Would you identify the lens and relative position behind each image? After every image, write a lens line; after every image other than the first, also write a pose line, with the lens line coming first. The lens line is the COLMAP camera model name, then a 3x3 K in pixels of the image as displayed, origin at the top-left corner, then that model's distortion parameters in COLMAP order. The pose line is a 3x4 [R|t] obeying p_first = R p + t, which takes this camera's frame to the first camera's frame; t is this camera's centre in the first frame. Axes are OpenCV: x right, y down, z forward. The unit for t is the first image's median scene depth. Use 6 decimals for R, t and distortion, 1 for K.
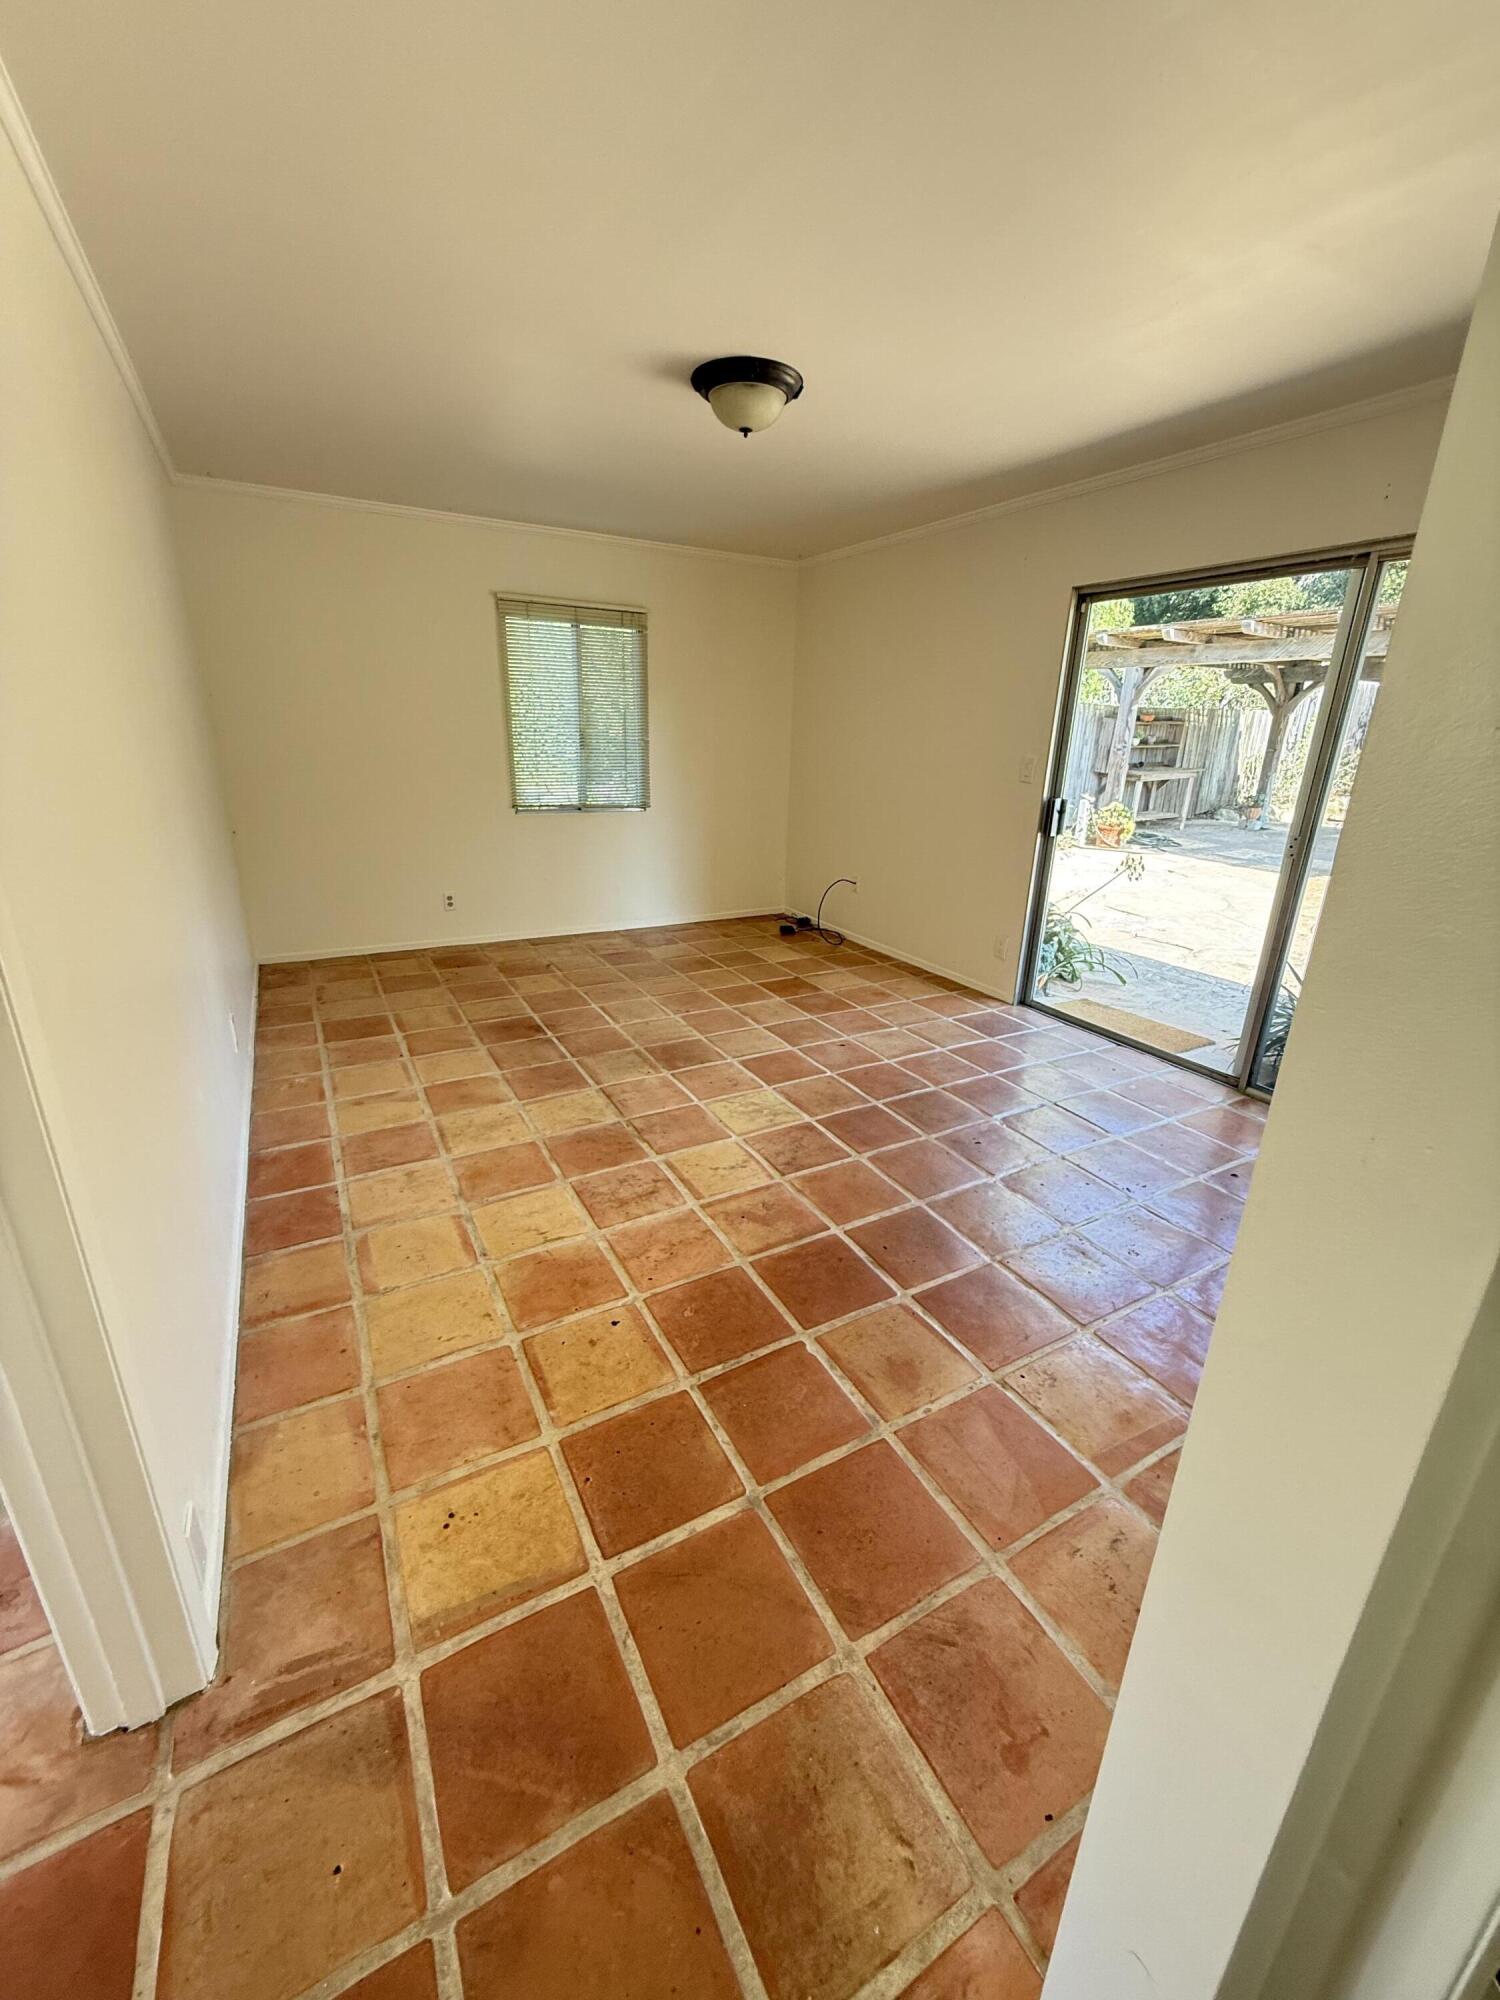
lens RADIAL K [[799.1, 0, 750.5], [0, 799.1, 1001.2], [0, 0, 1]] dist [0.003449, -0.000501]
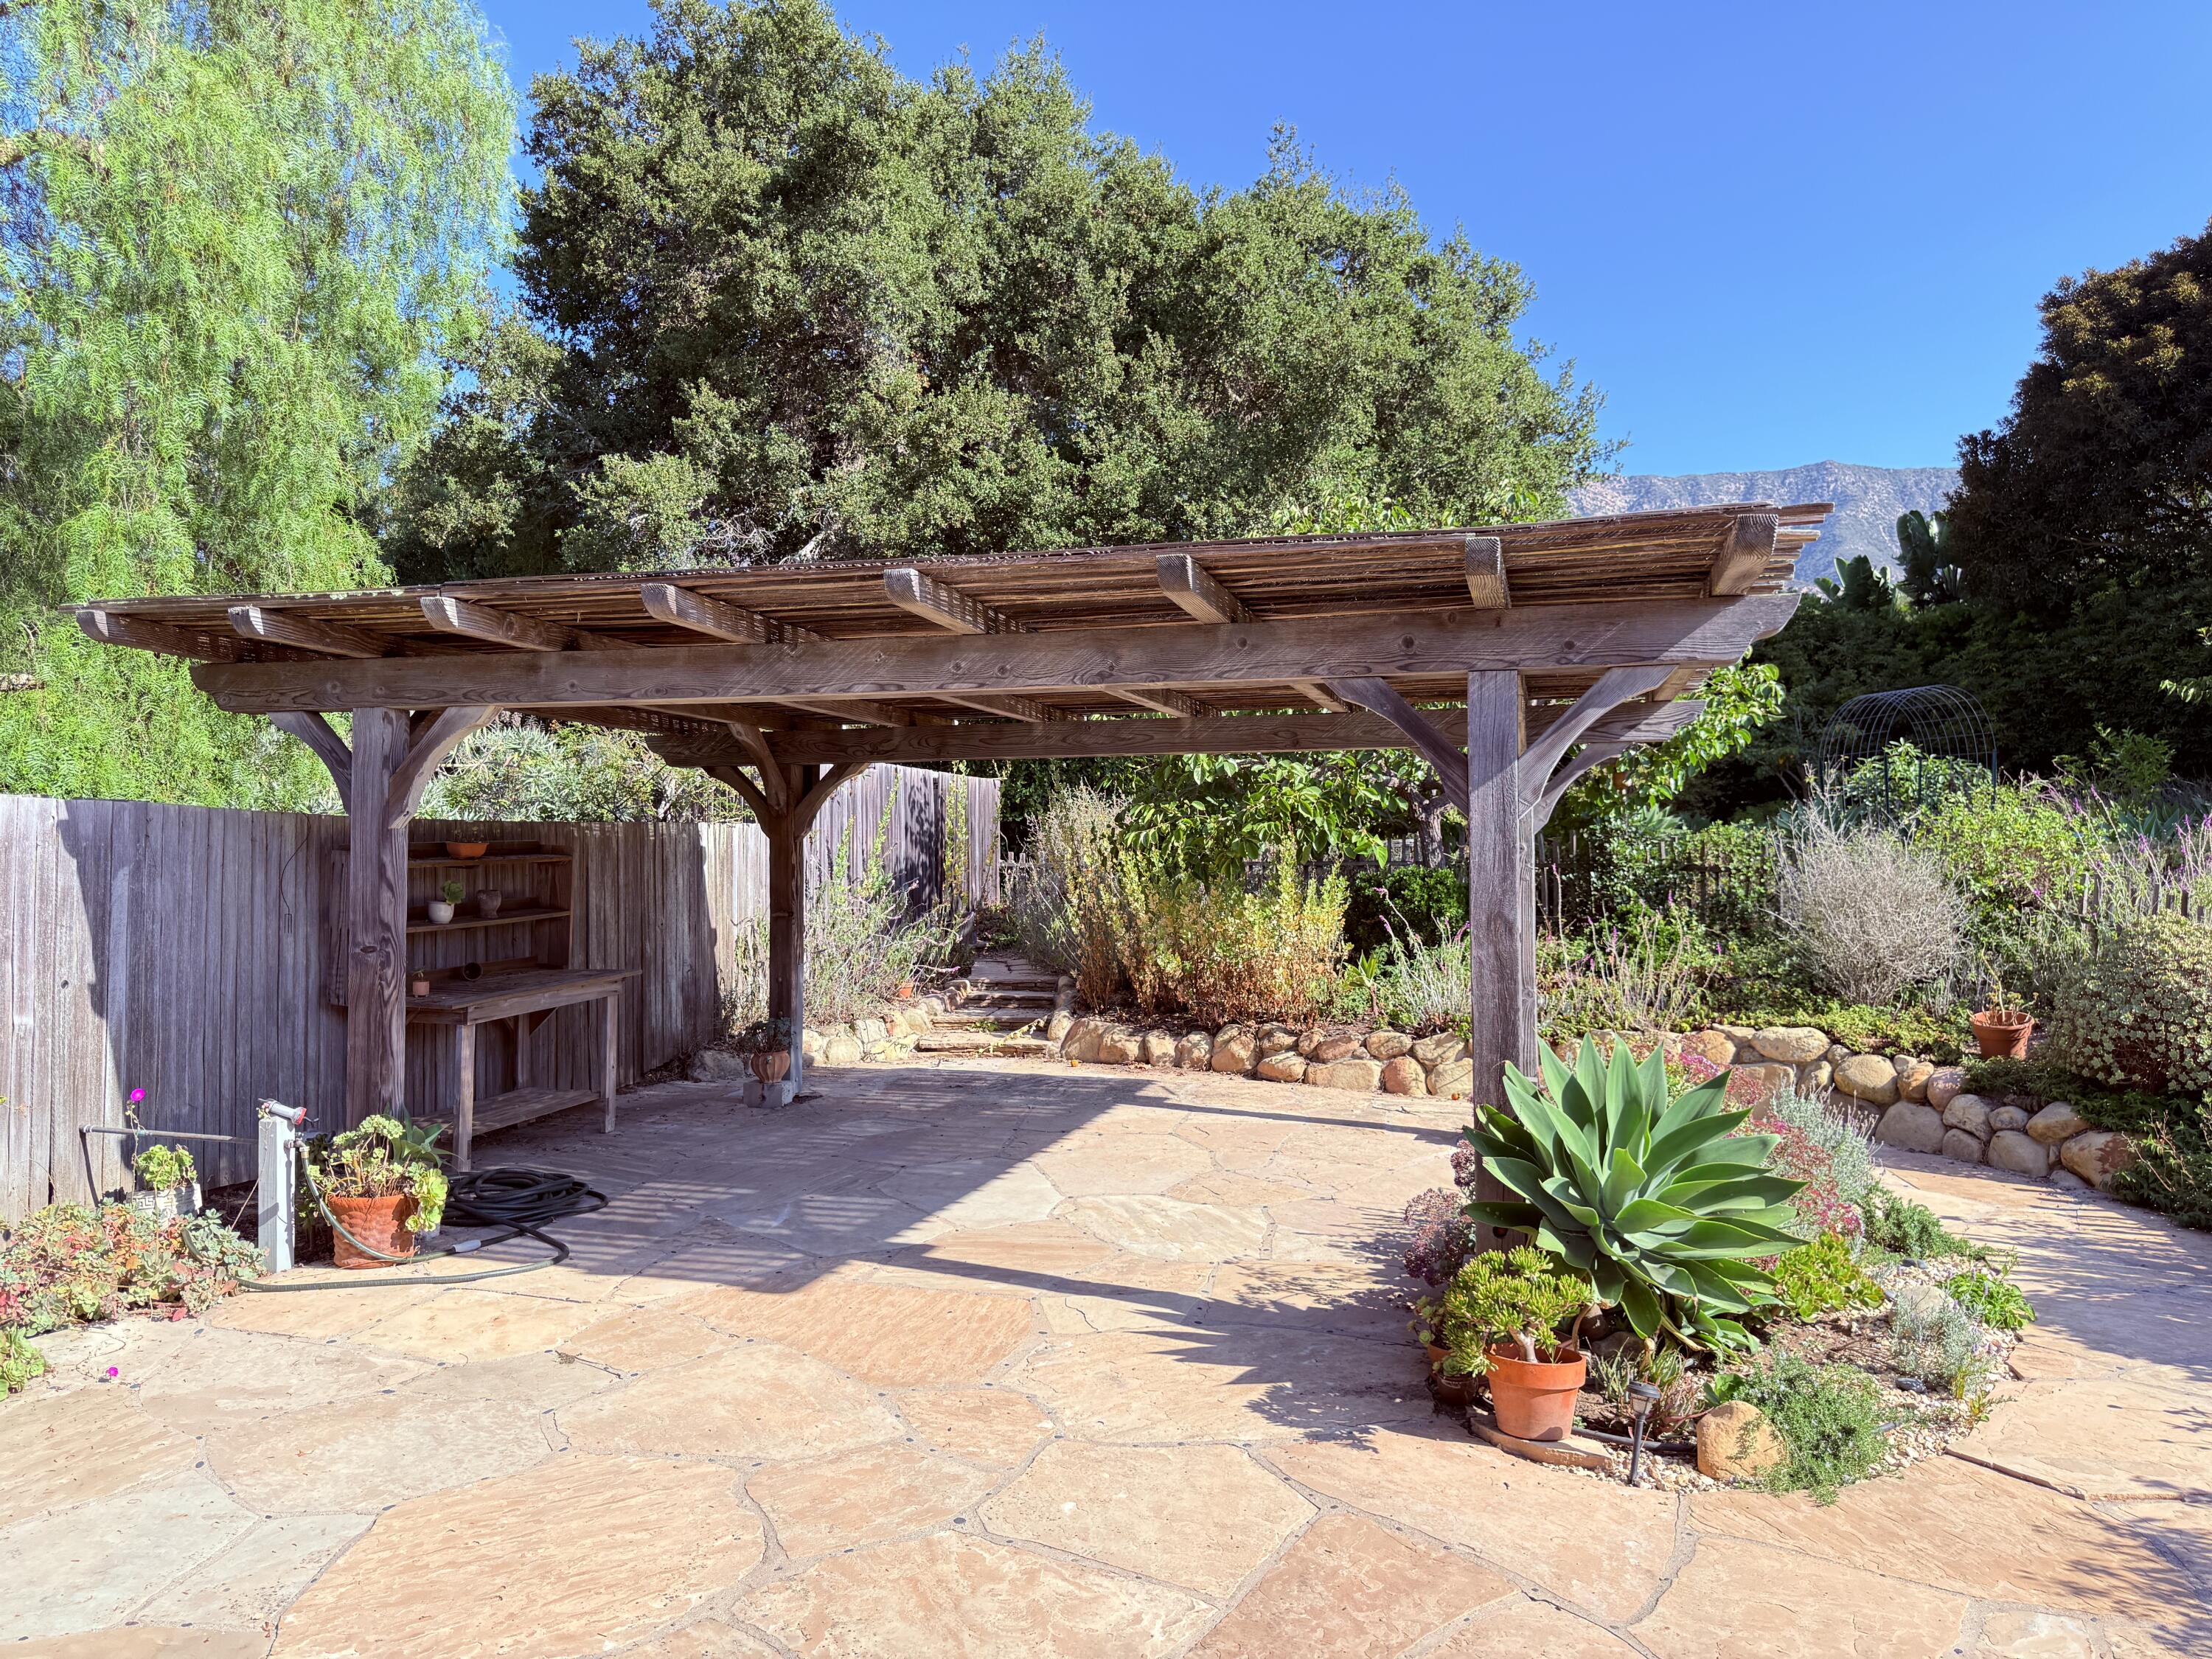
lens RADIAL K [[1553.7, 0, 1108.9], [0, 1553.7, 832.7], [0, 0, 1]] dist [0.067264, -0.053767]
pose [[0.717103, -0.010247, 0.696892, 0.204529], [0.239803, 0.942471, -0.232900, -0.122577], [-0.654414, 0.334130, 0.678306, 0.318555]]
